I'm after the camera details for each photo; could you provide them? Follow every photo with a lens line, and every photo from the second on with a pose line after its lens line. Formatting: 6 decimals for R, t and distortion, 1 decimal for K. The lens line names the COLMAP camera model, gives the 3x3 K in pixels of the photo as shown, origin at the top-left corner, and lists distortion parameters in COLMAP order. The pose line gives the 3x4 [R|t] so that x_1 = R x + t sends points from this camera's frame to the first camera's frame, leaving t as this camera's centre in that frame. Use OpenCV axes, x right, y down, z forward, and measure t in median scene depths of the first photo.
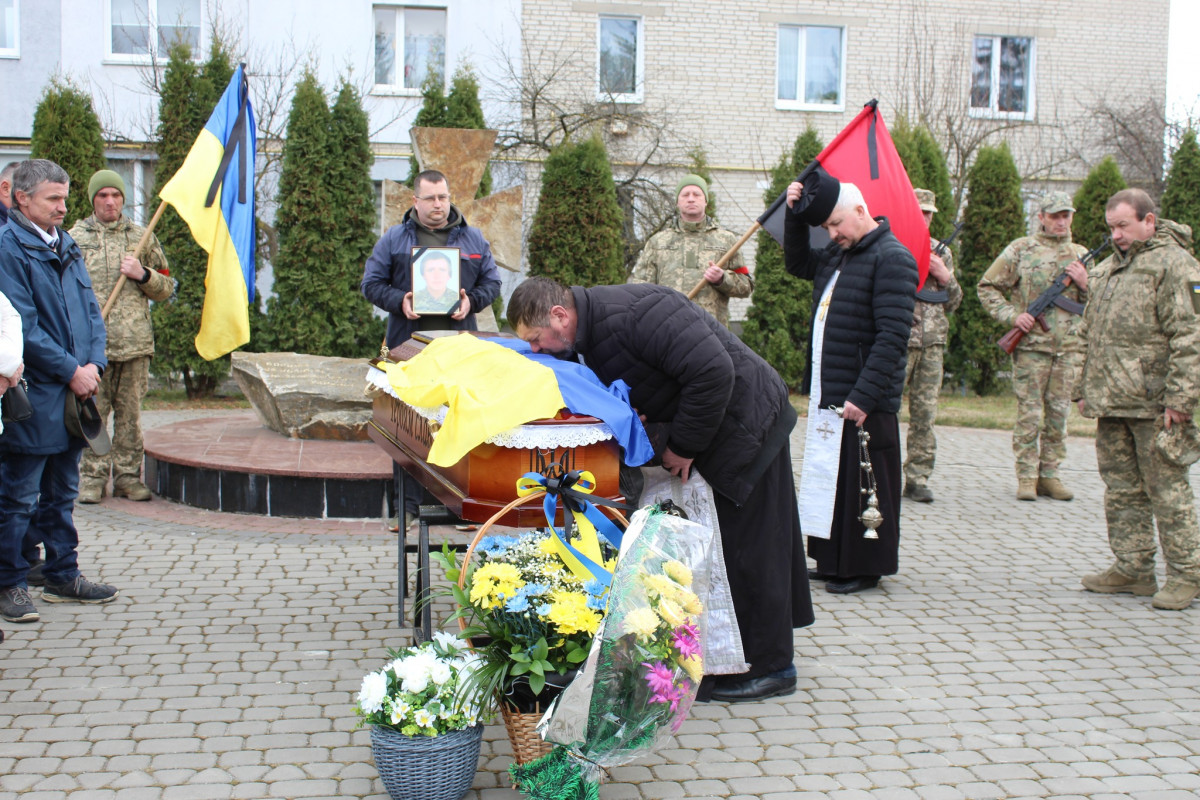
lens RADIAL K [[1733.2, 0, 653.8], [0, 1733.2, 402.8], [0, 0, 1]] dist [-0.110838, 0.267368]
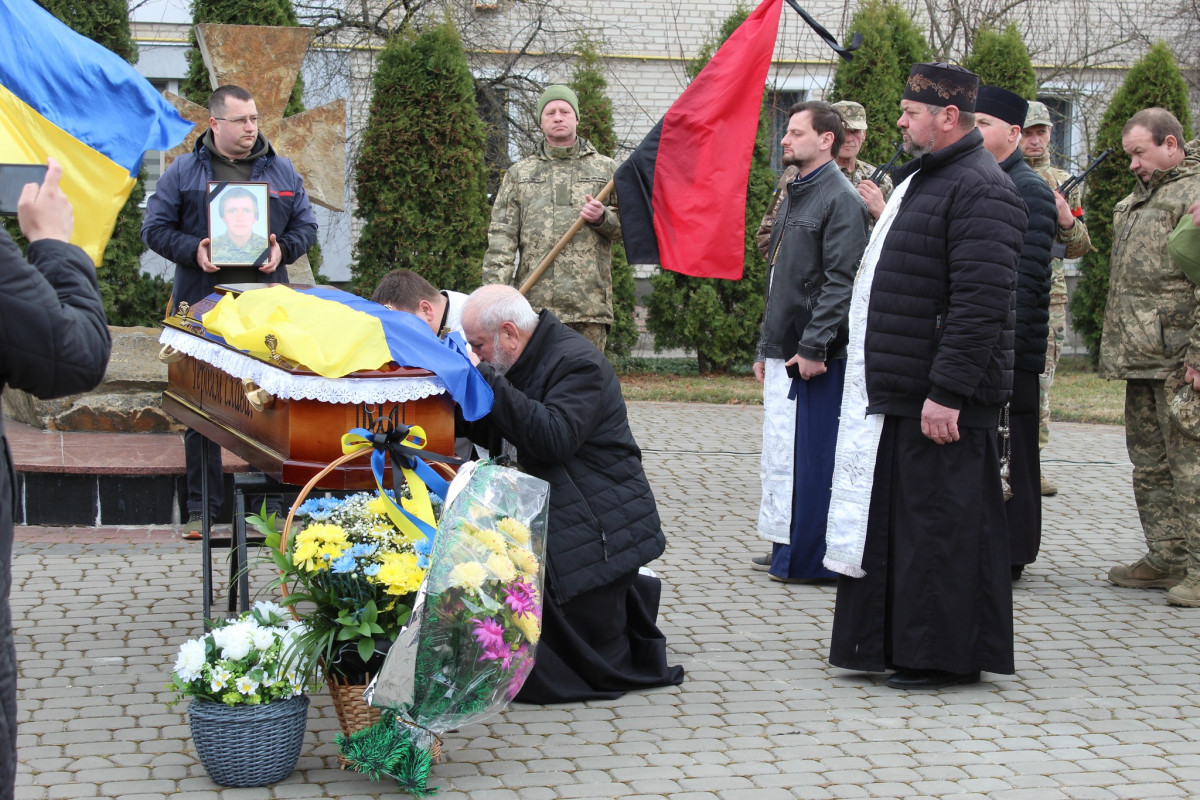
lens RADIAL K [[1809.7, 0, 572.5], [0, 1809.7, 355.0], [0, 0, 1]] dist [-0.004580, 0.090965]
pose [[0.998743, -0.013145, 0.048369, -0.008523], [0.012962, 0.999908, 0.004089, -0.007471], [-0.048418, -0.003457, 0.998821, 0.104695]]
